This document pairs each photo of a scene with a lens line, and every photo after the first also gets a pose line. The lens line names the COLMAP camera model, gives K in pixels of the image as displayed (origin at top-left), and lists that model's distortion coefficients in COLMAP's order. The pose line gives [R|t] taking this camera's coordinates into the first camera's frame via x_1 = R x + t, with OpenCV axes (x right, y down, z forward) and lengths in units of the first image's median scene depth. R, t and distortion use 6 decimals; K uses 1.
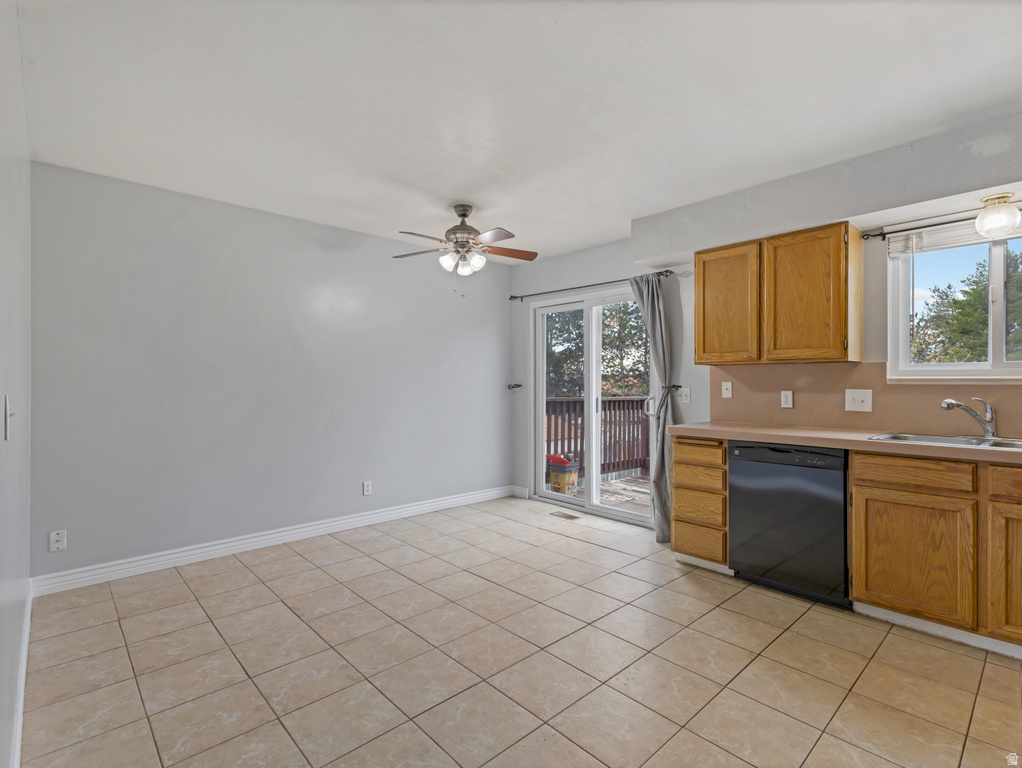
lens RADIAL K [[499.0, 0, 517.2], [0, 499.0, 382.2], [0, 0, 1]] dist [0.013525, 0.000116]
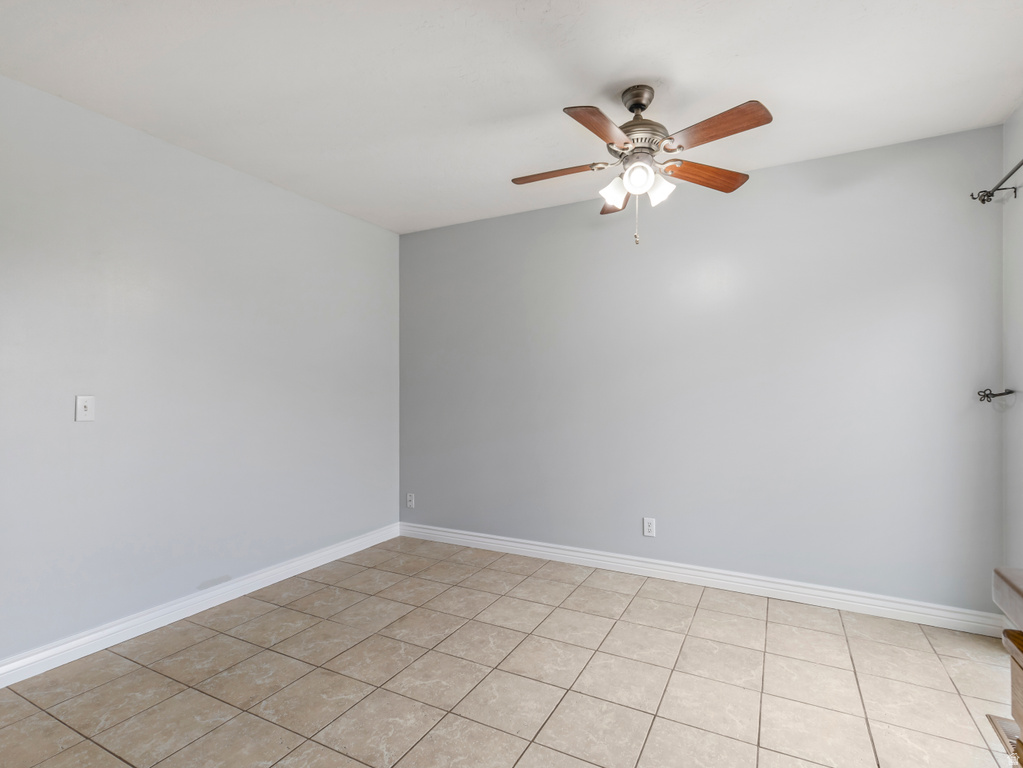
lens RADIAL K [[506.7, 0, 511.8], [0, 506.7, 387.2], [0, 0, 1]] dist [0.009382, -0.000030]
pose [[0.330611, -0.004326, -0.943757, 0.492425], [0.002121, 0.999990, -0.003841, 0.005719], [0.943765, -0.000732, 0.330617, 0.772086]]
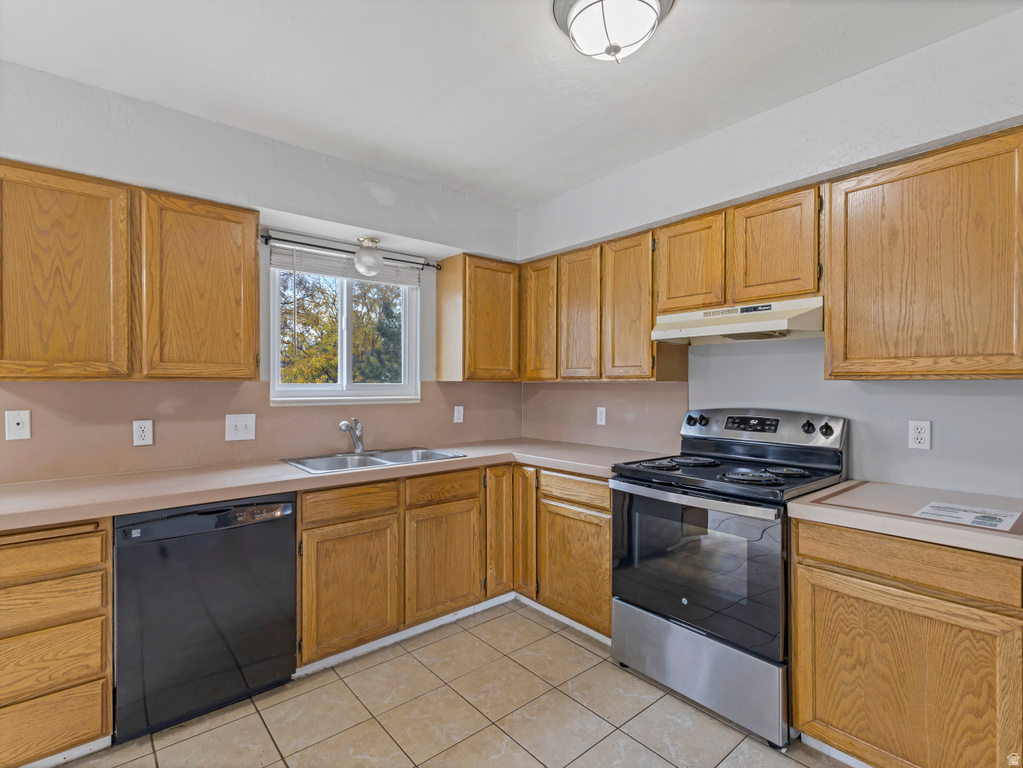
lens RADIAL K [[506.7, 0, 511.8], [0, 506.7, 387.2], [0, 0, 1]] dist [0.009382, -0.000030]
pose [[0.051151, -0.009279, 0.998648, -0.141507], [-0.001835, 0.999954, 0.009385, -0.039637], [-0.998689, -0.002312, 0.051131, 0.511668]]
